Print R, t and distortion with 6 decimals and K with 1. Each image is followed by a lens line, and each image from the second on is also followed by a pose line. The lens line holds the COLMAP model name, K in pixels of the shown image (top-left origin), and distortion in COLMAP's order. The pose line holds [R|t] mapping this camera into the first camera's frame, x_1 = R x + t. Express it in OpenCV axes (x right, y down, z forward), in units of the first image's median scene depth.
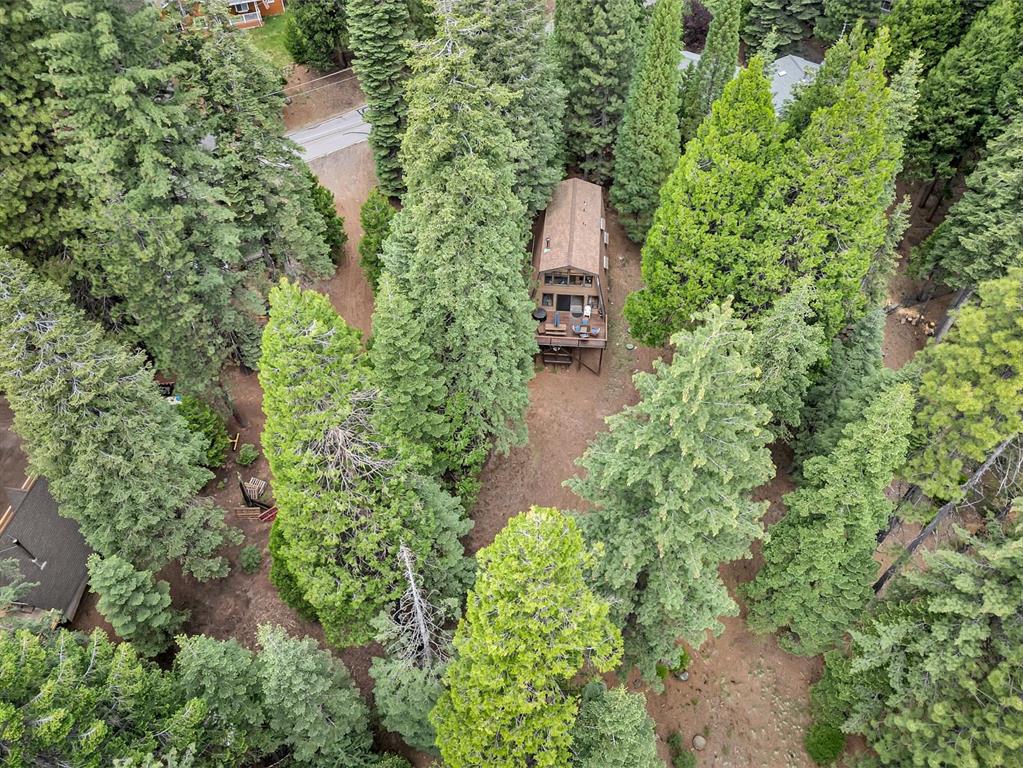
lens RADIAL K [[748.6, 0, 537.0], [0, 748.6, 385.9], [0, 0, 1]] dist [0.079352, -0.068651]
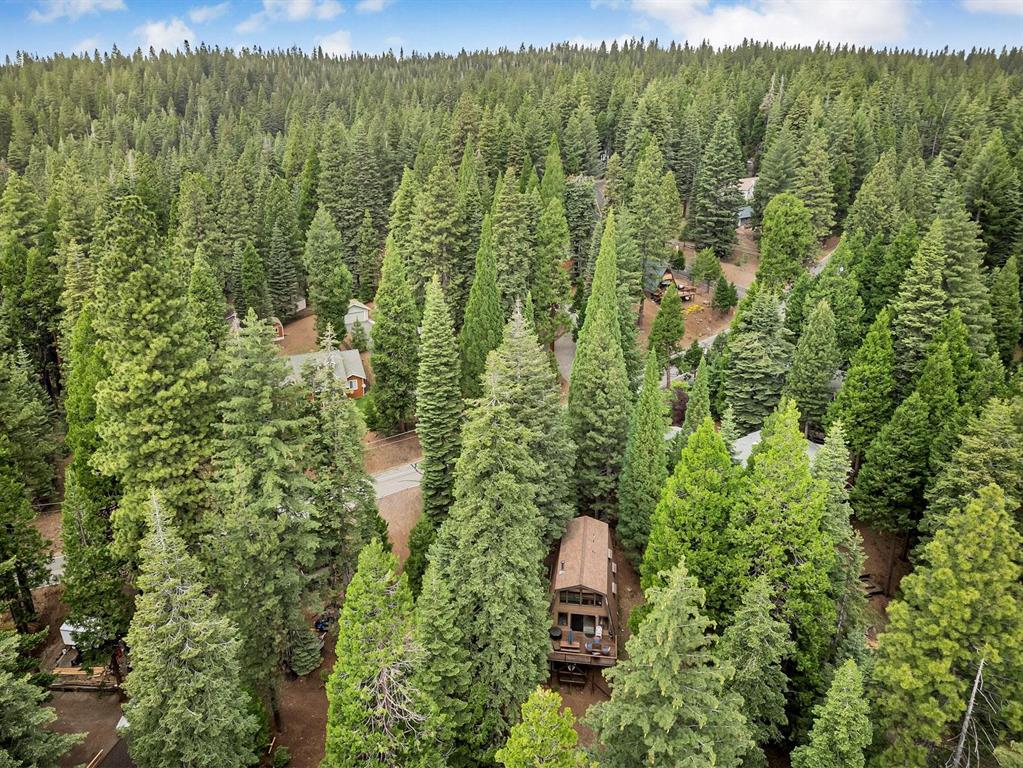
lens RADIAL K [[748.6, 0, 537.0], [0, 748.6, 385.9], [0, 0, 1]] dist [0.079352, -0.068651]
pose [[0.999442, 0.007119, -0.032624, 0.014500], [-0.021545, 0.883915, -0.467150, 0.146027], [0.025511, 0.467593, 0.883576, -0.226691]]
